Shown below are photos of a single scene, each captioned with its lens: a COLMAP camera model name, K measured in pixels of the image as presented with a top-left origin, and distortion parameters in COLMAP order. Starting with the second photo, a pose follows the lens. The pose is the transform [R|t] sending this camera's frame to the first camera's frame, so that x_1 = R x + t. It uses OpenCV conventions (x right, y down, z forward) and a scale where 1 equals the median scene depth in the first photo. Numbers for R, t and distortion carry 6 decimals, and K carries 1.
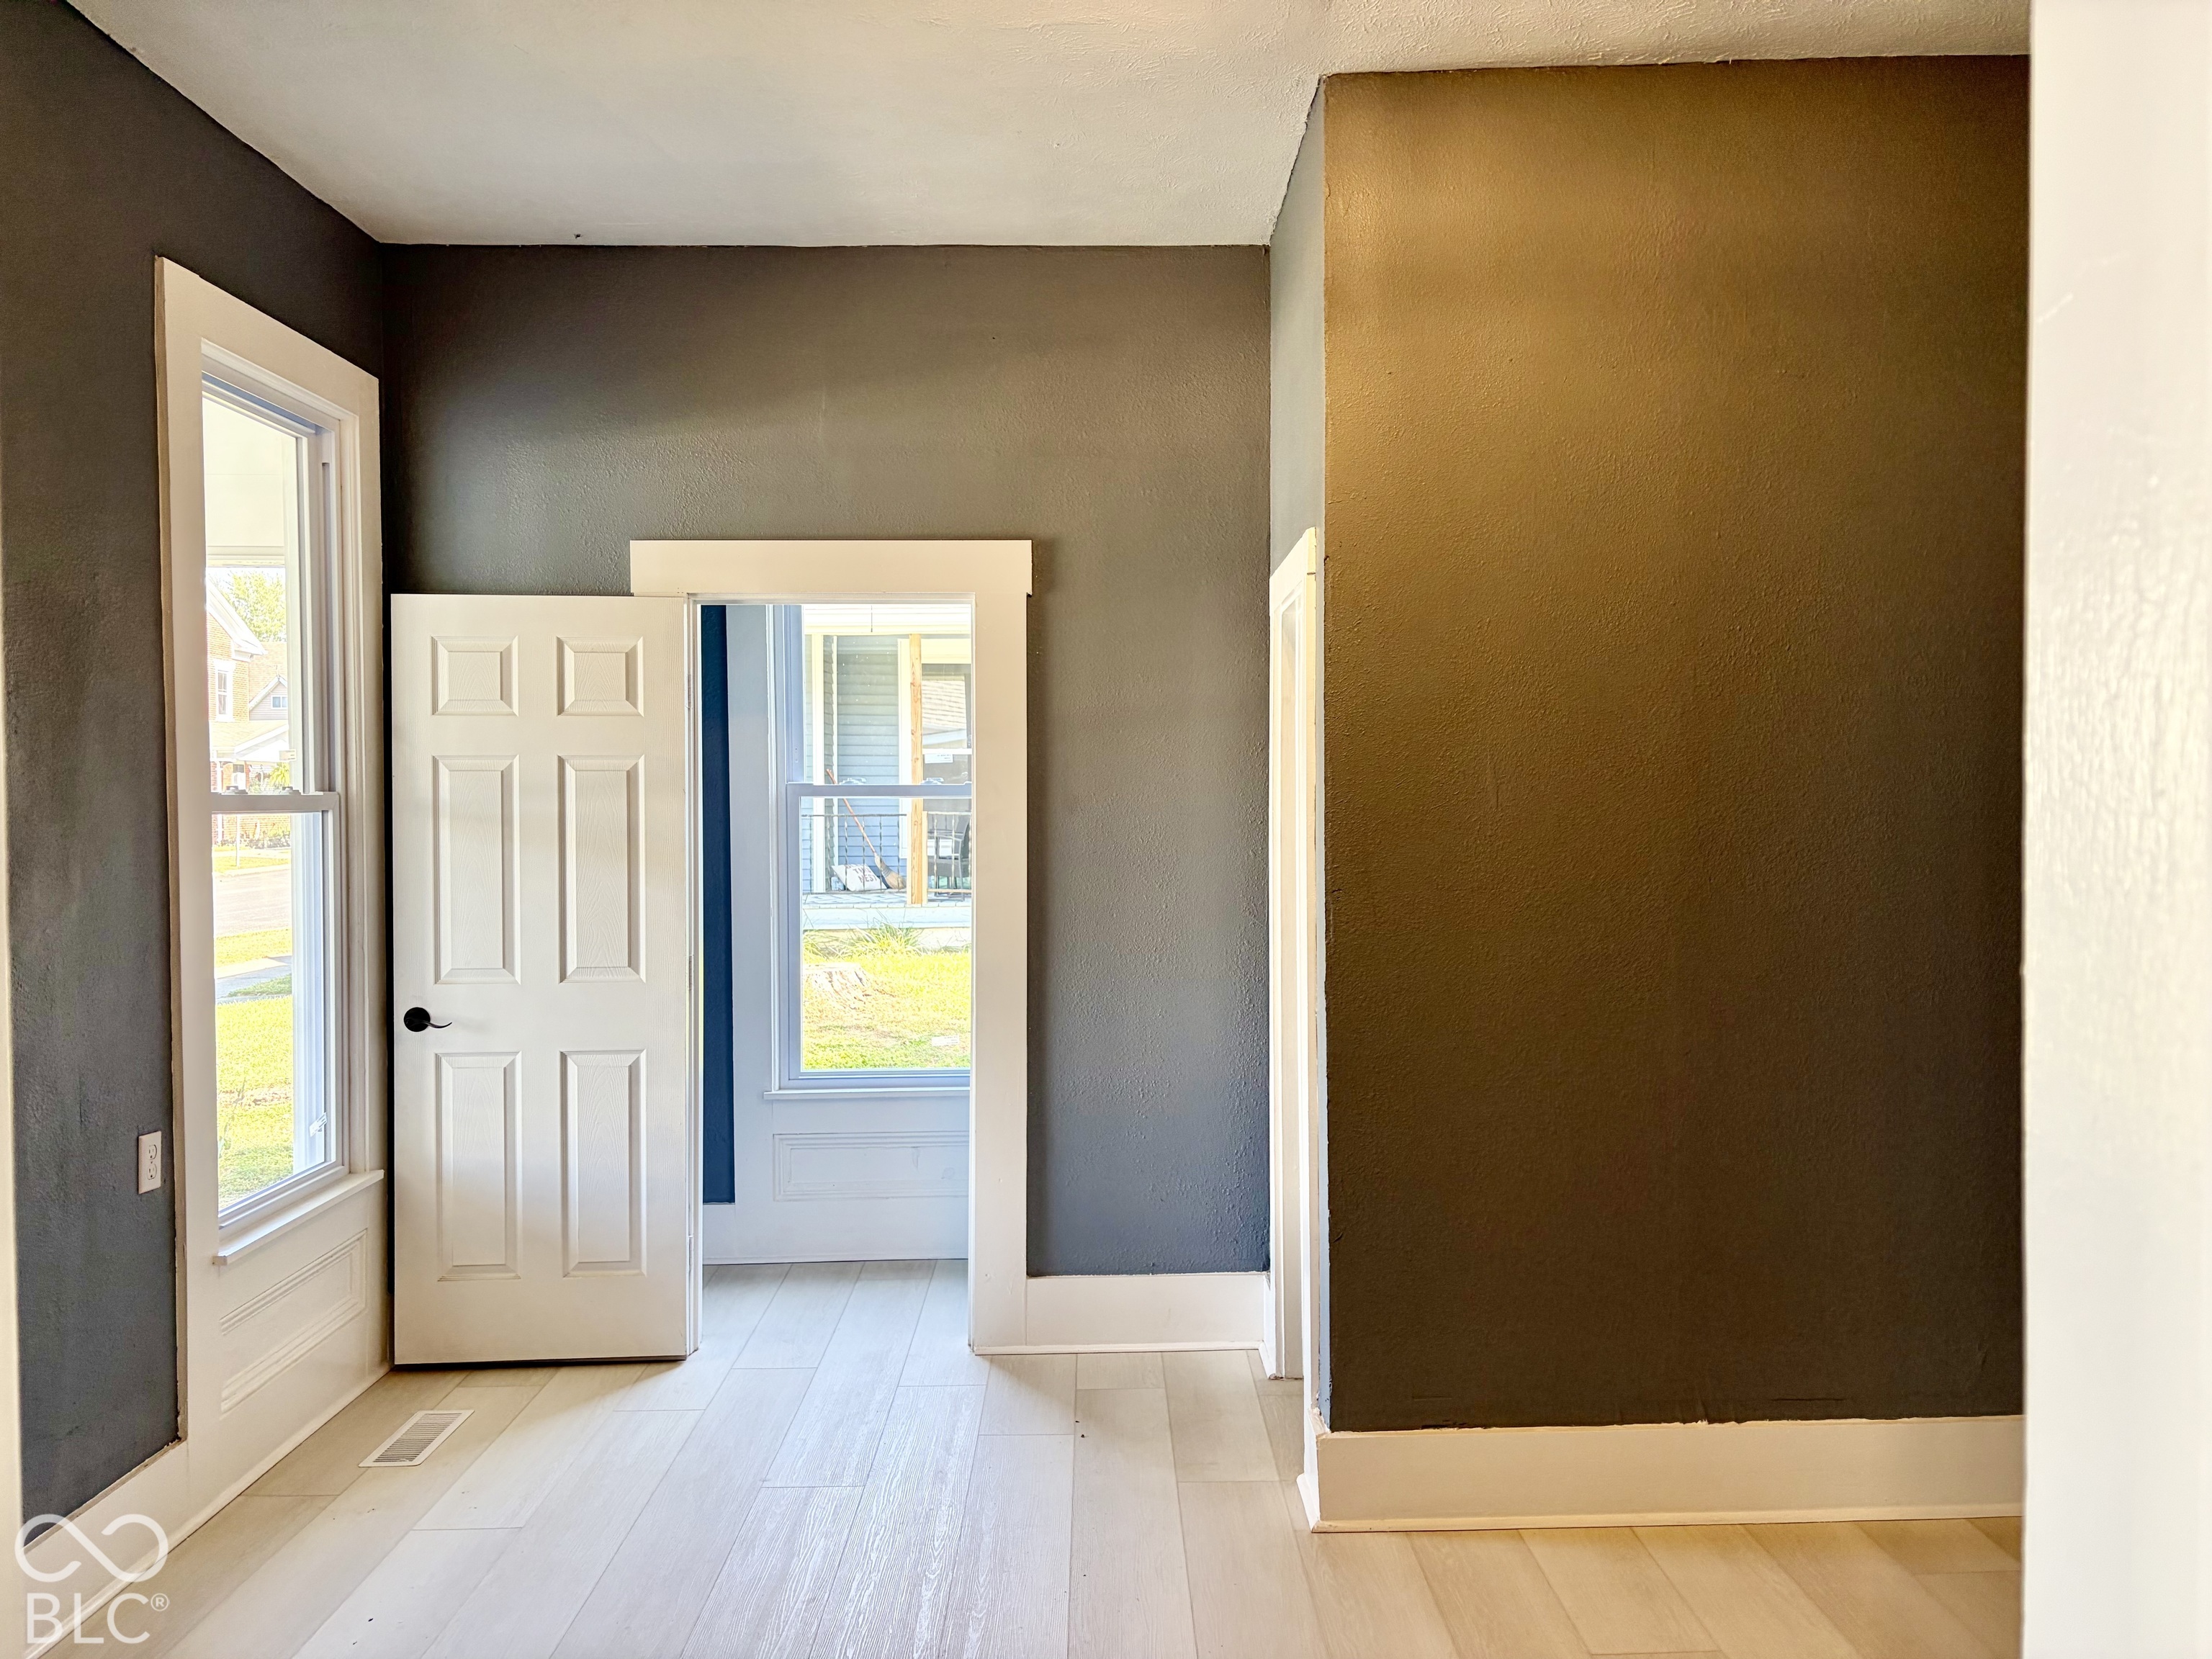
lens RADIAL K [[1686.3, 0, 1124.9], [0, 1686.3, 823.6], [0, 0, 1]] dist [0.005454, 0.002232]
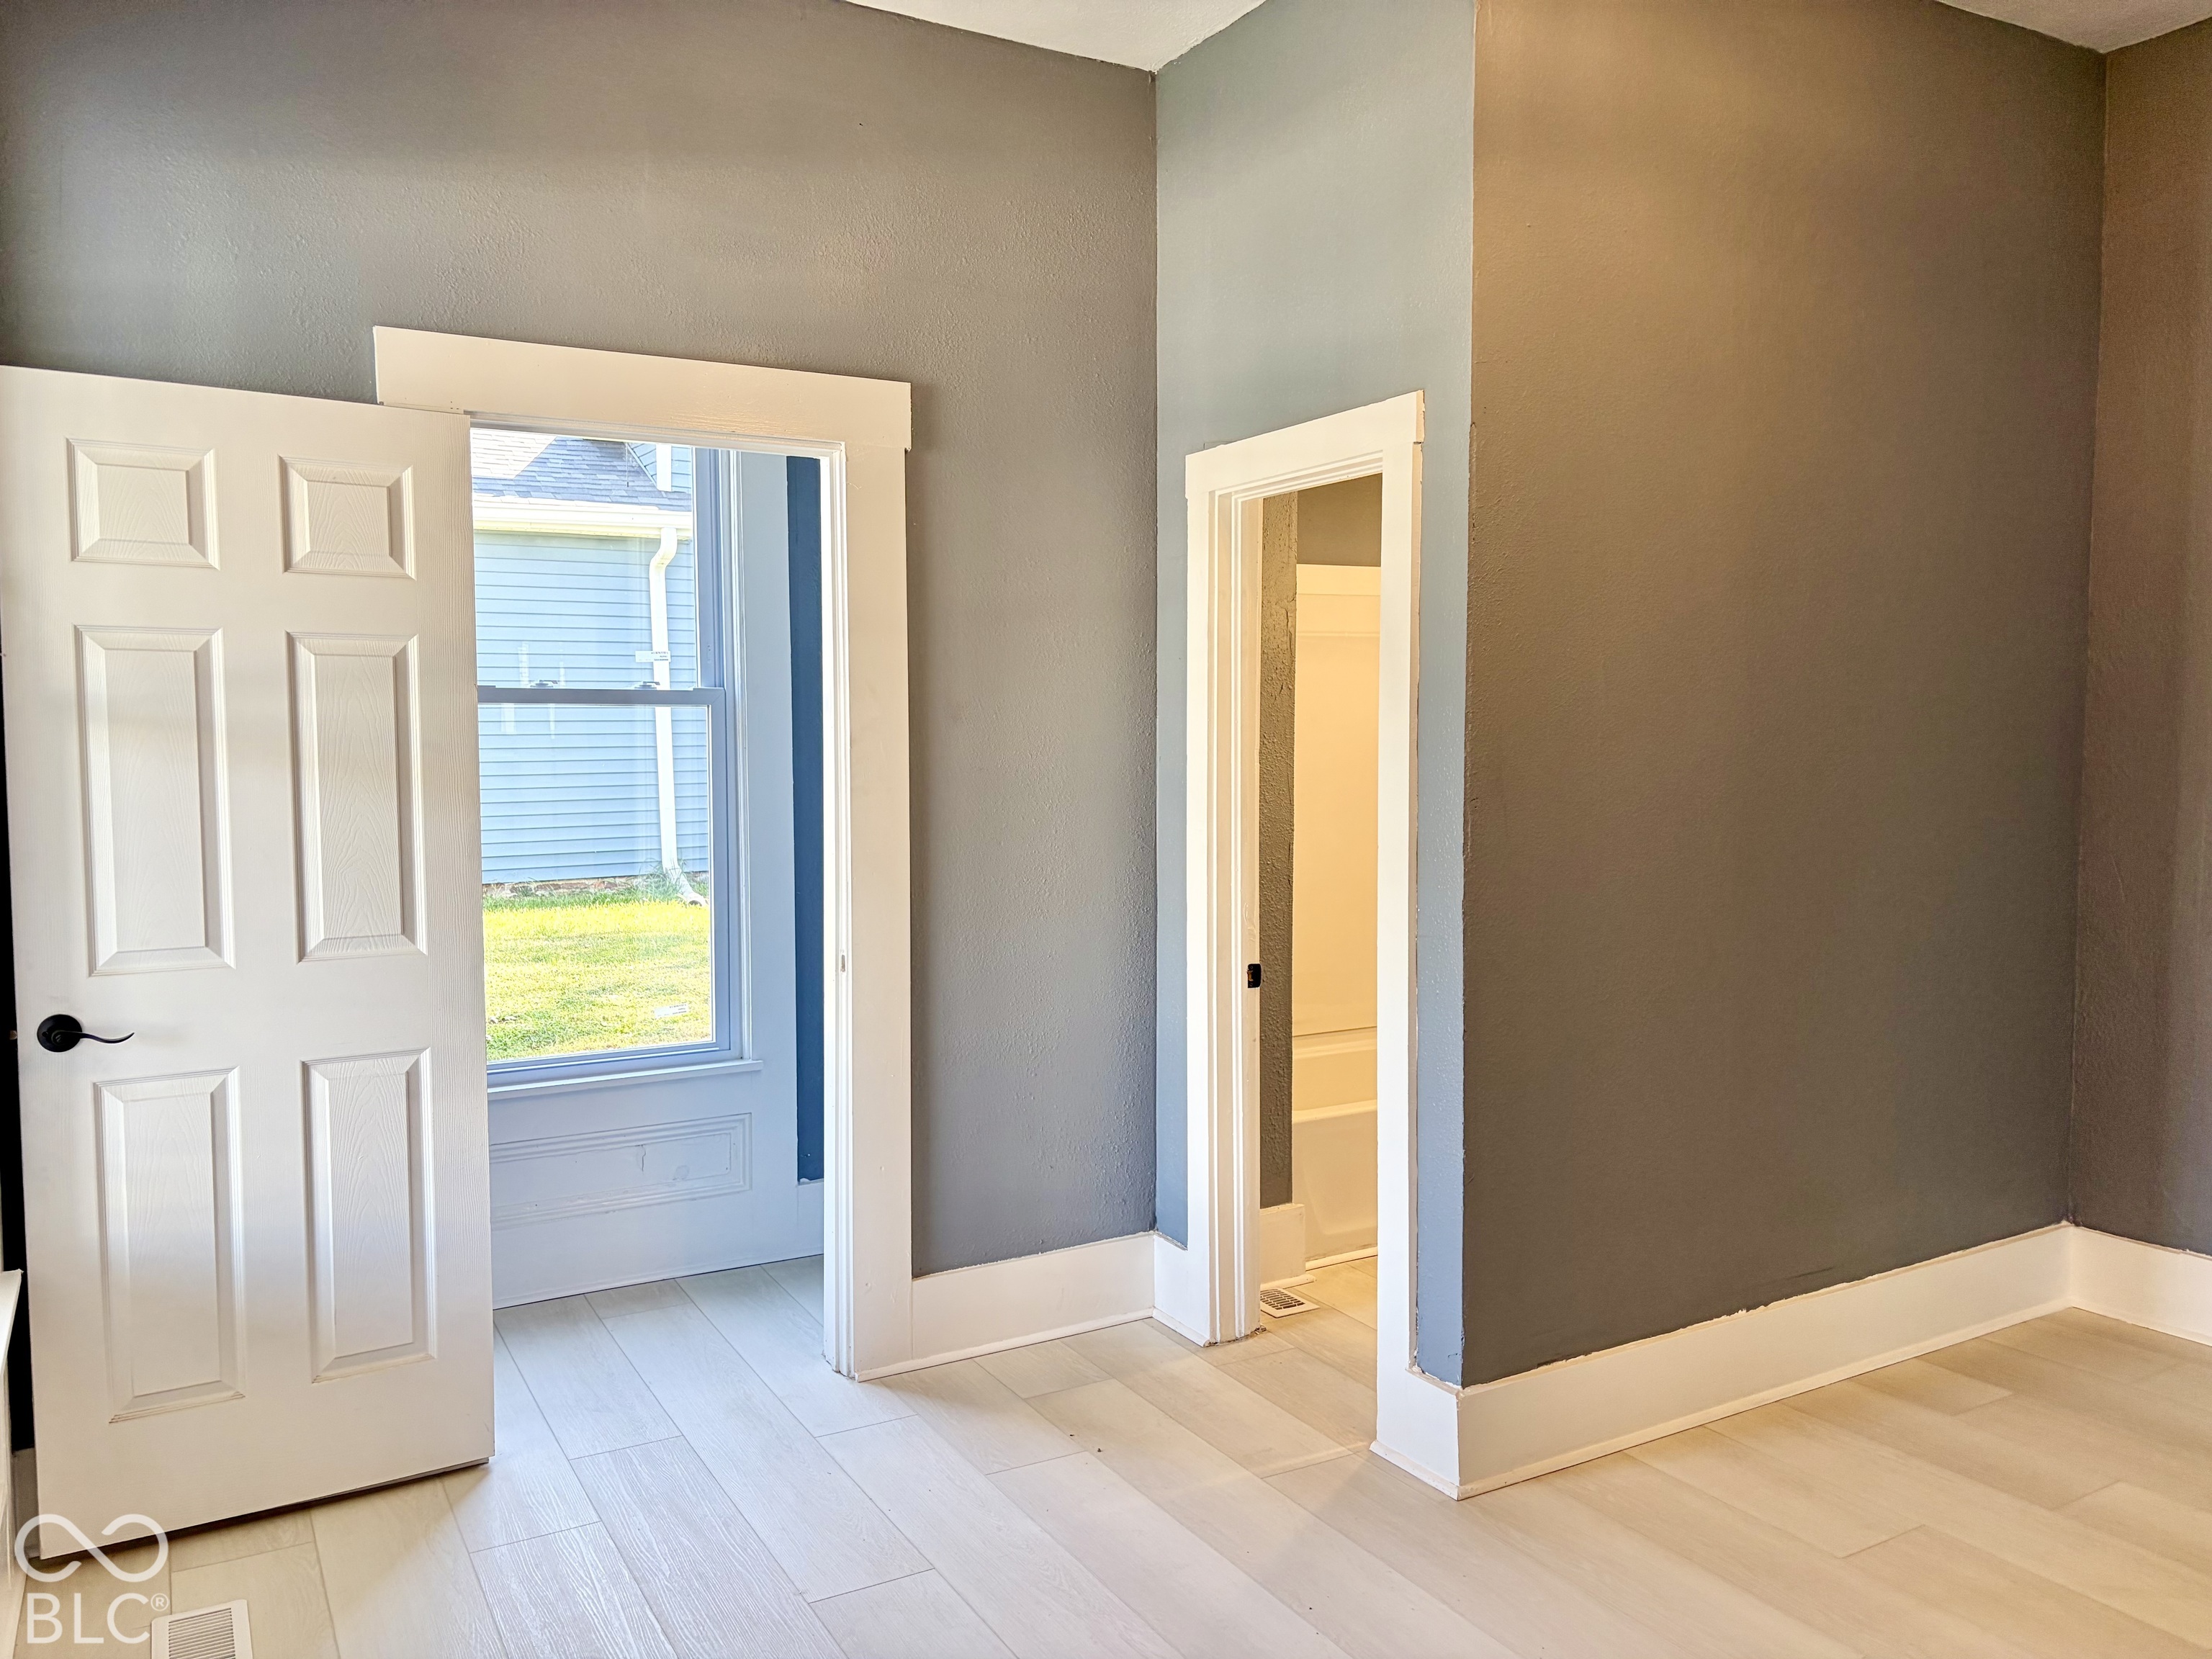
lens RADIAL K [[1686.3, 0, 1108.1], [0, 1686.3, 835.2], [0, 0, 1]] dist [0.005454, 0.002232]
pose [[0.872814, -0.028064, 0.487246, -0.380464], [0.006581, 0.998931, 0.045748, 0.012937], [-0.488009, -0.036723, 0.872066, 0.238859]]
